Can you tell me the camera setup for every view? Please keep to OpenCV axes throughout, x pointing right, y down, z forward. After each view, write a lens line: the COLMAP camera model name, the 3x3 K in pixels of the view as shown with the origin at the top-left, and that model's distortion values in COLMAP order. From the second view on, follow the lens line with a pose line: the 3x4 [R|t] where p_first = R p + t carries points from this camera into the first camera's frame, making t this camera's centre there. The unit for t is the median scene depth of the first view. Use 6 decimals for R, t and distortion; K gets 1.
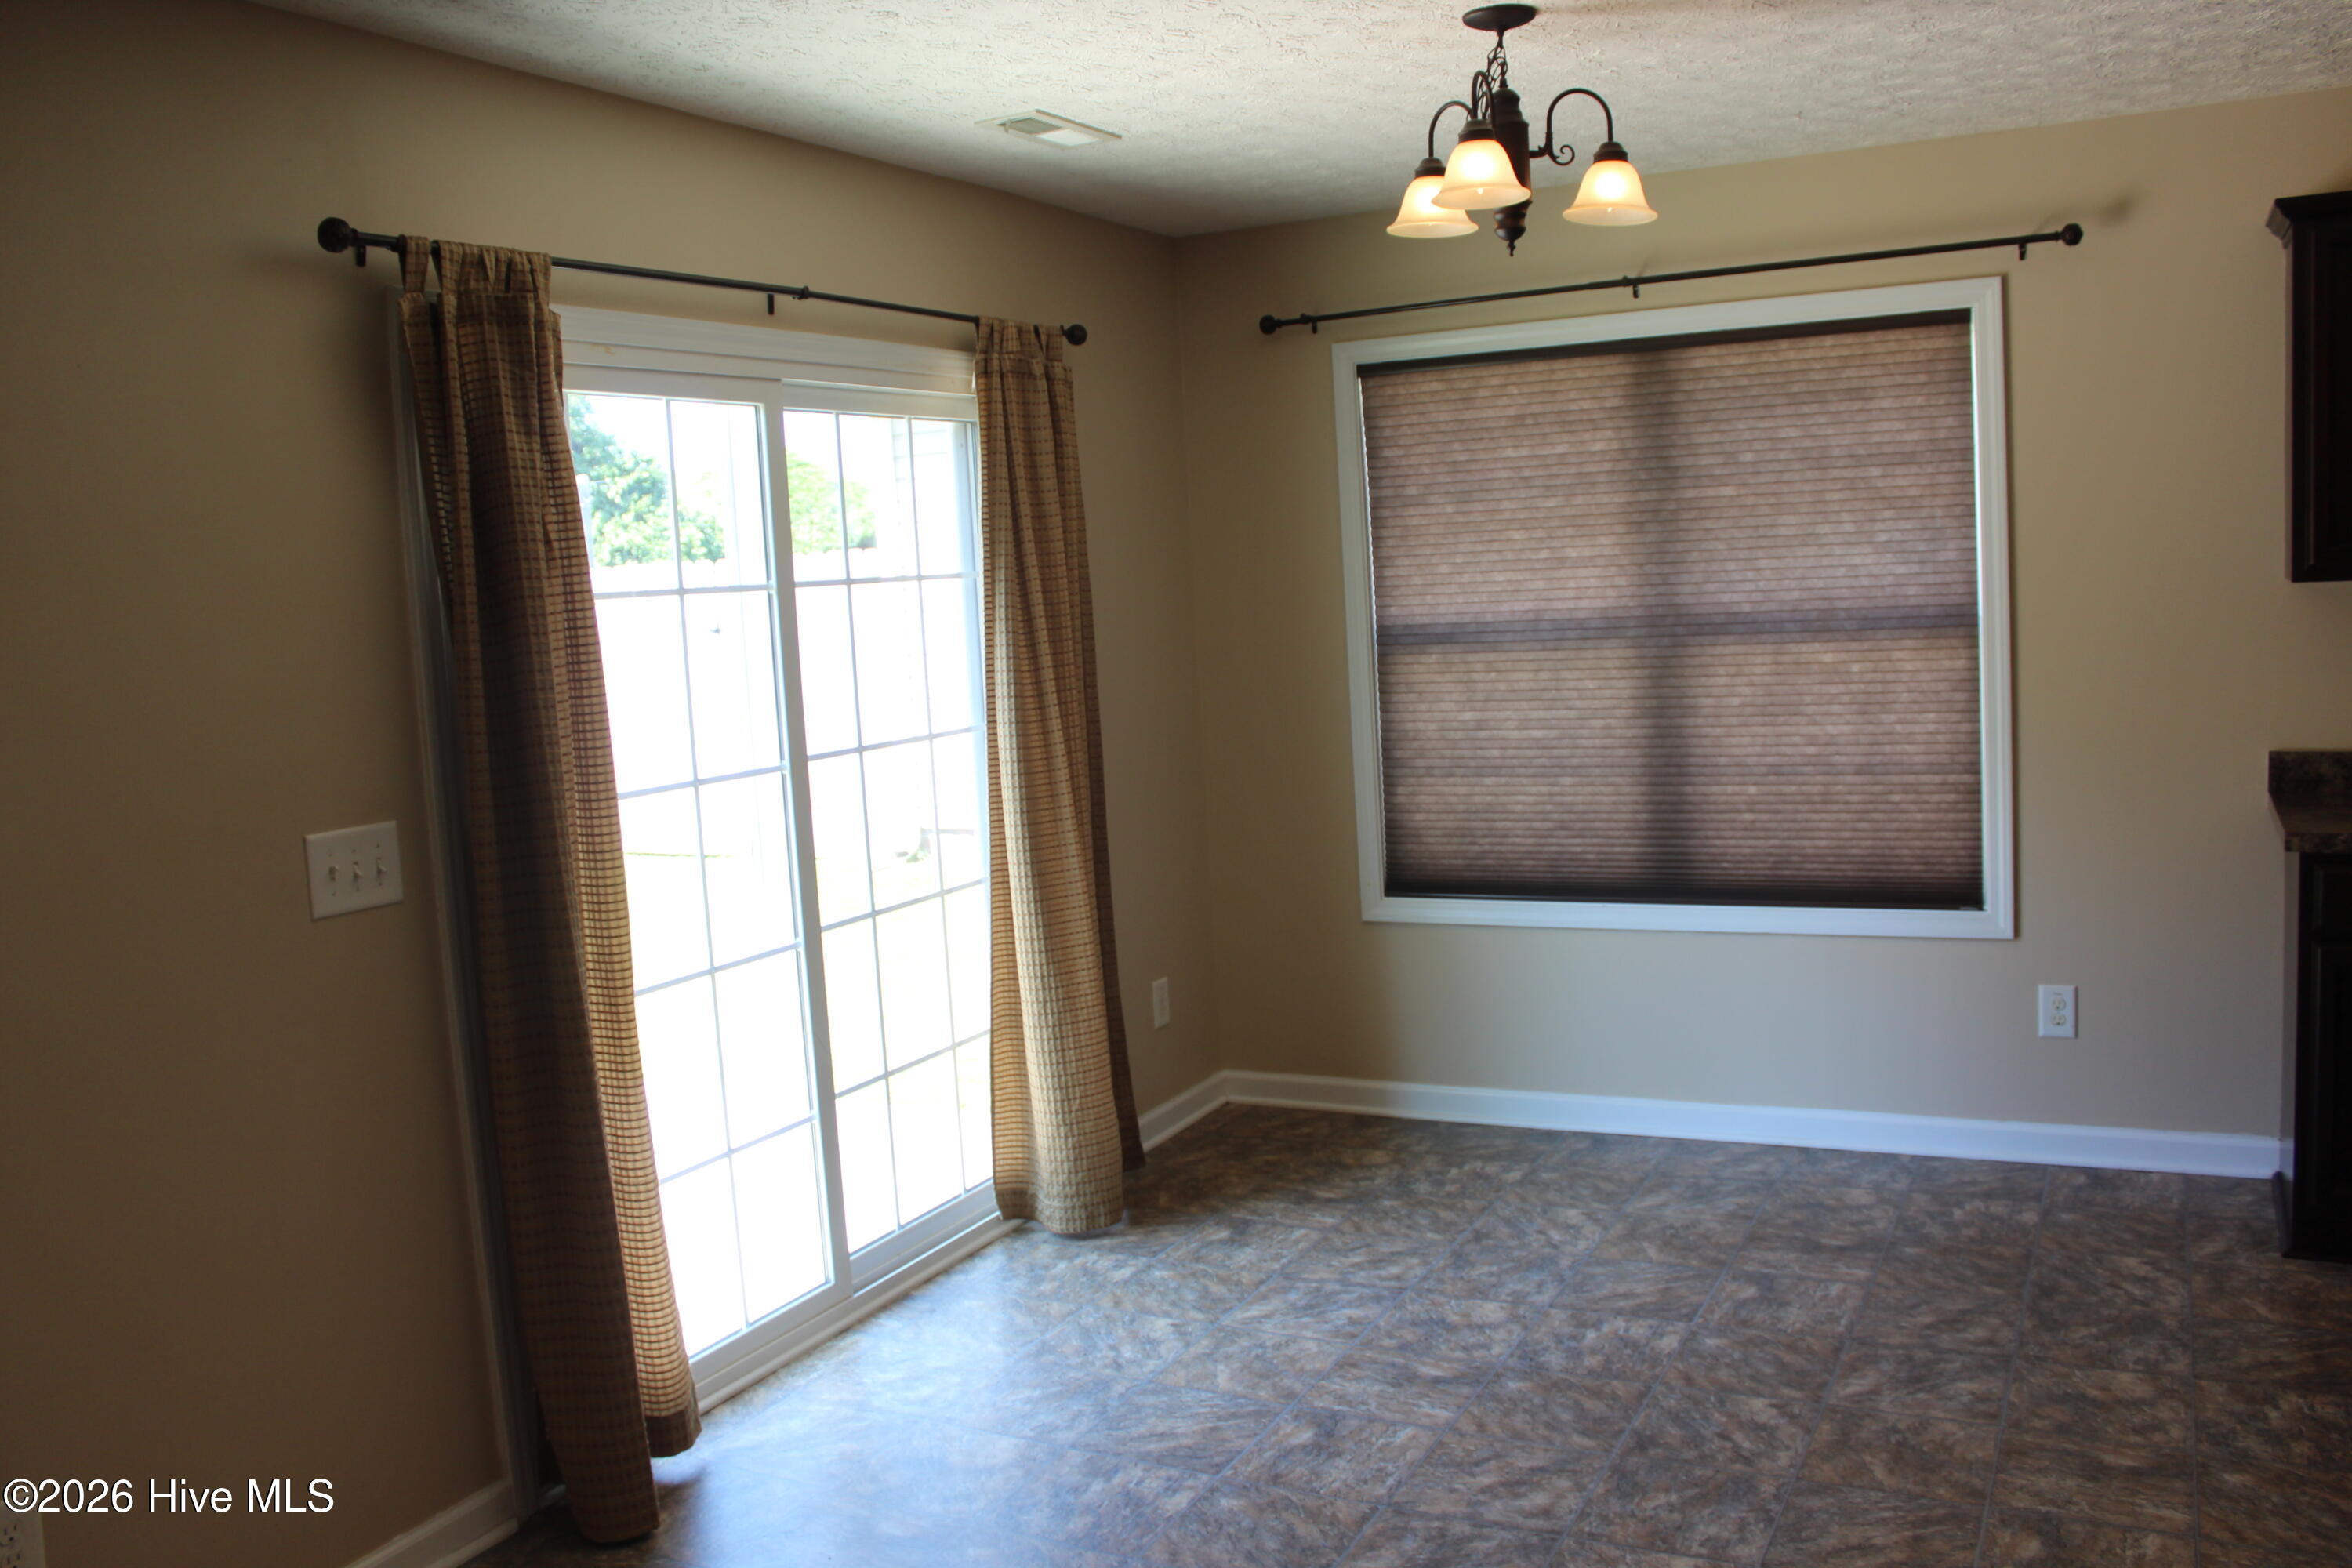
lens RADIAL K [[1976.1, 0, 1176.0], [0, 1976.1, 784.0], [0, 0, 1]] dist [-0.163509, 0.147679]
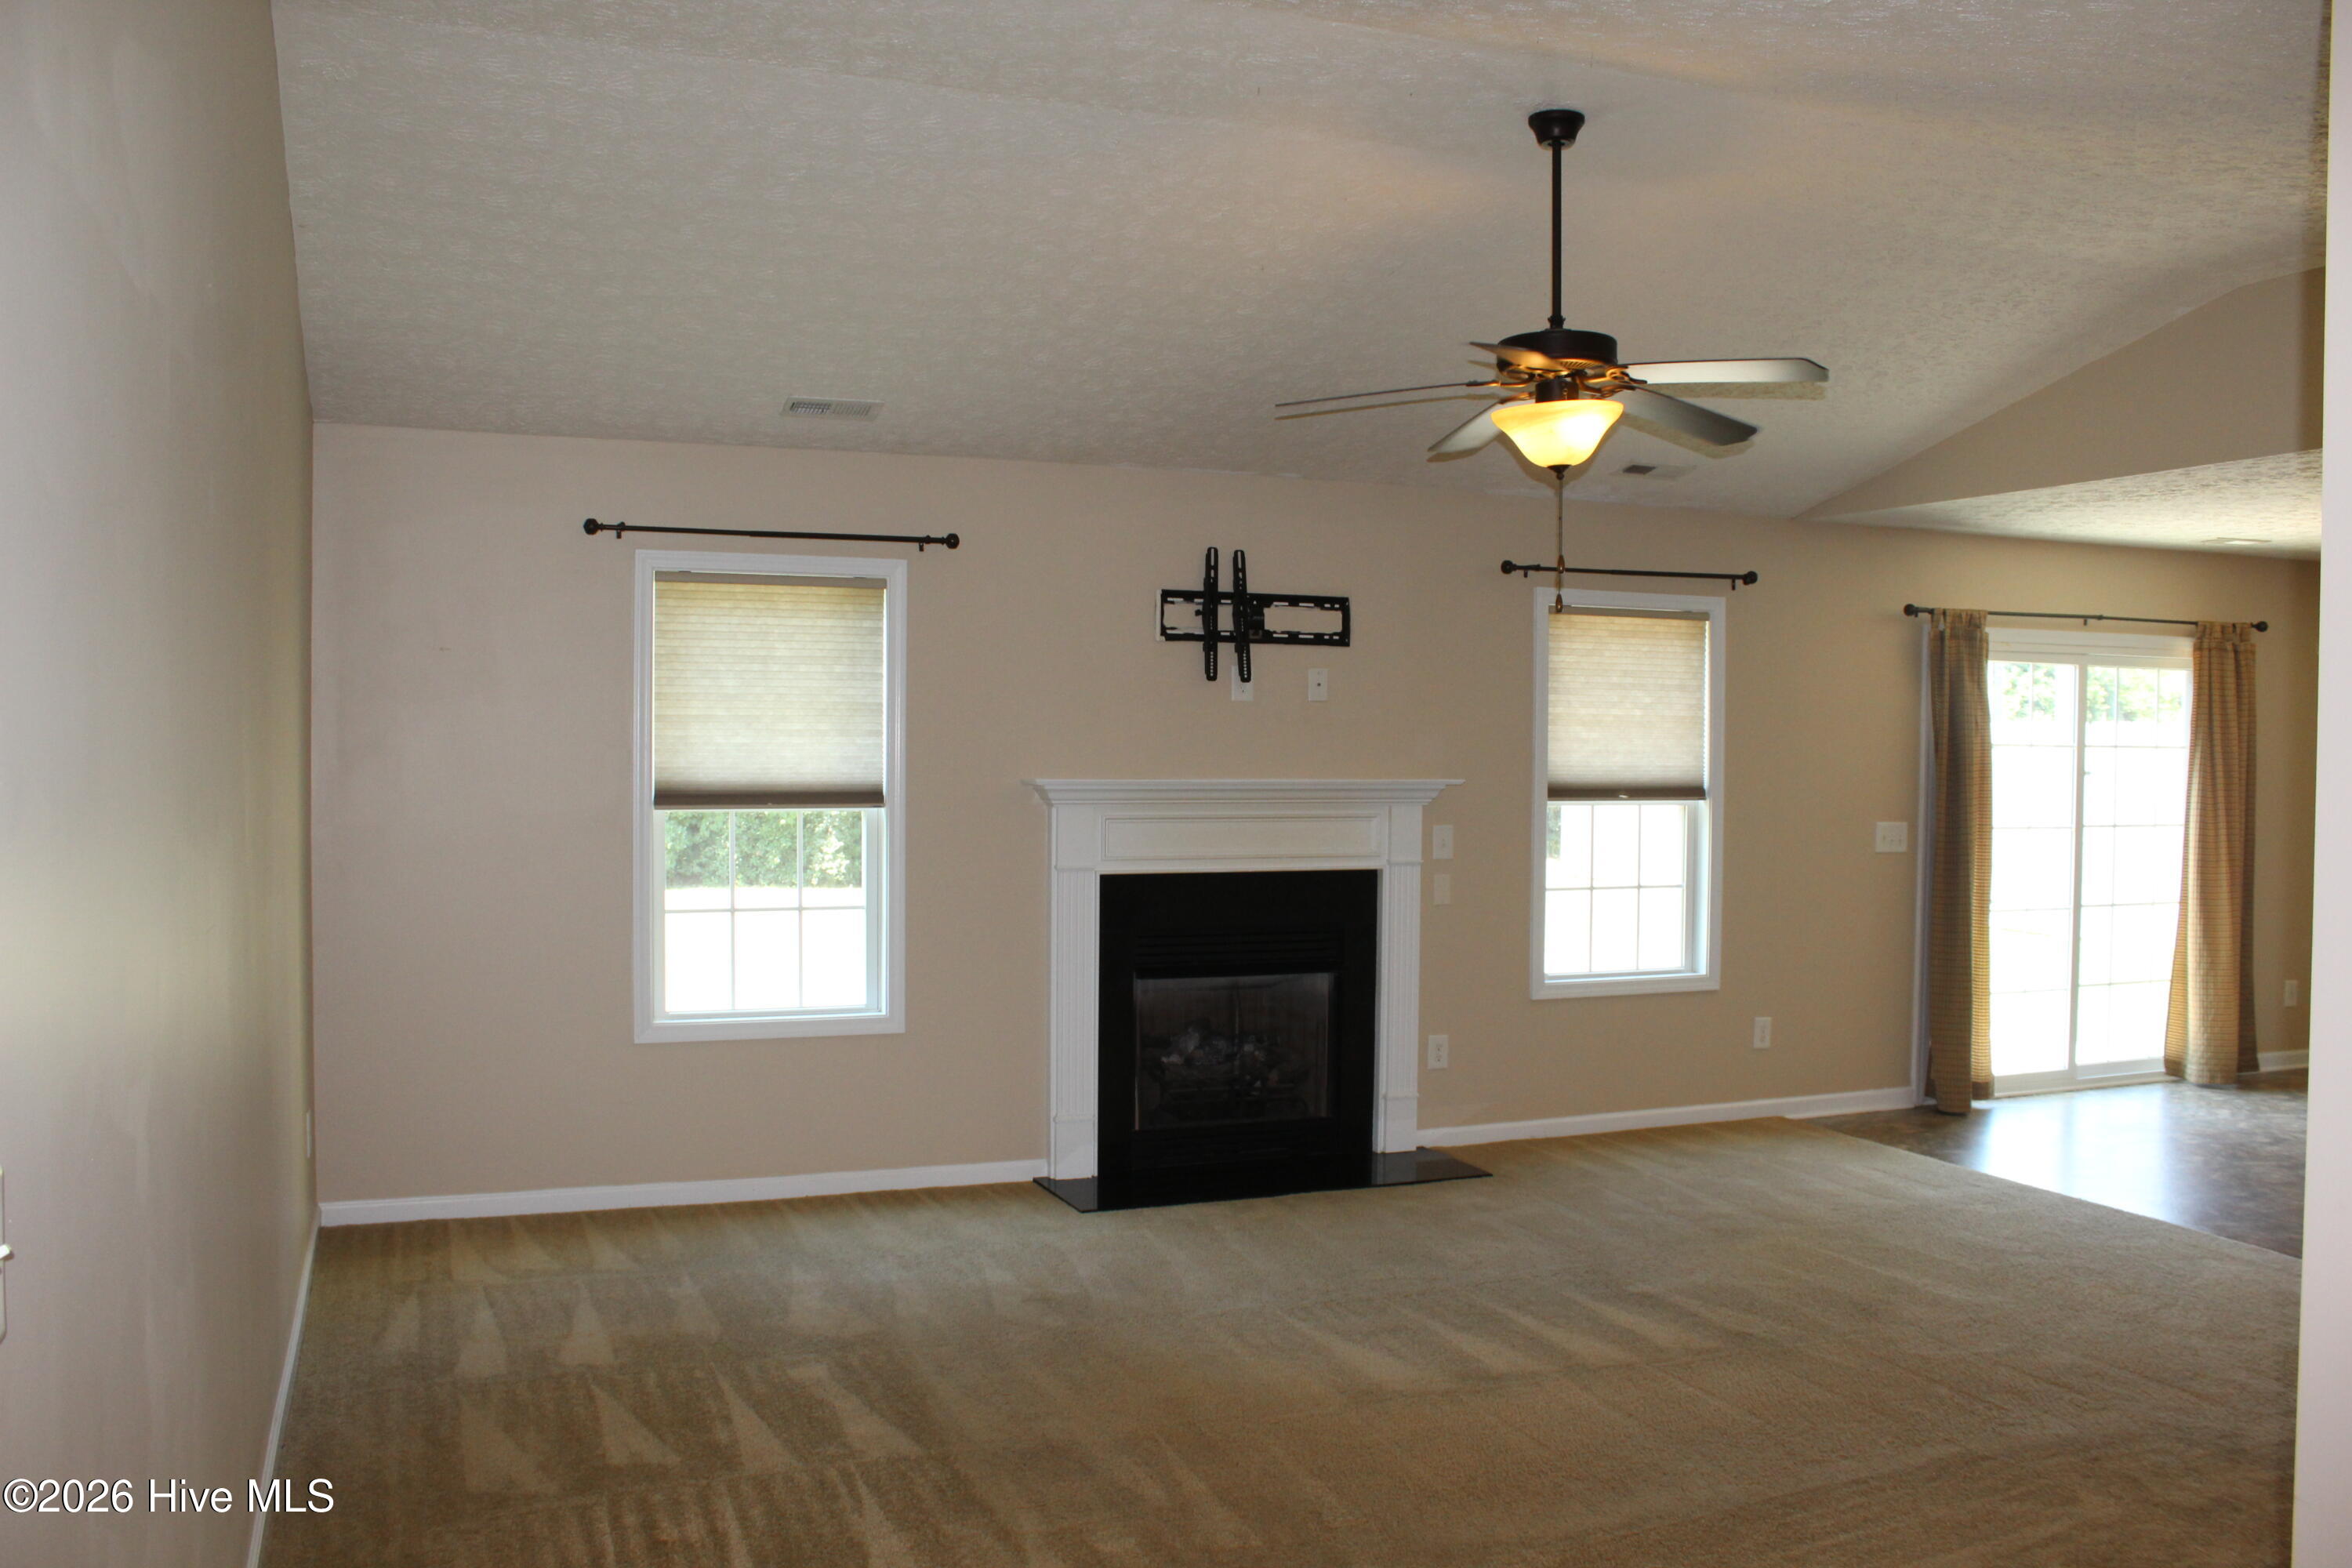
lens RADIAL K [[1976.1, 0, 1176.0], [0, 1976.1, 784.0], [0, 0, 1]] dist [-0.163509, 0.147679]
pose [[0.765536, 0.081798, -0.638172, 0.426051], [-0.124665, 0.991946, -0.022401, 0.123897], [0.631199, 0.096706, 0.769568, -1.380139]]
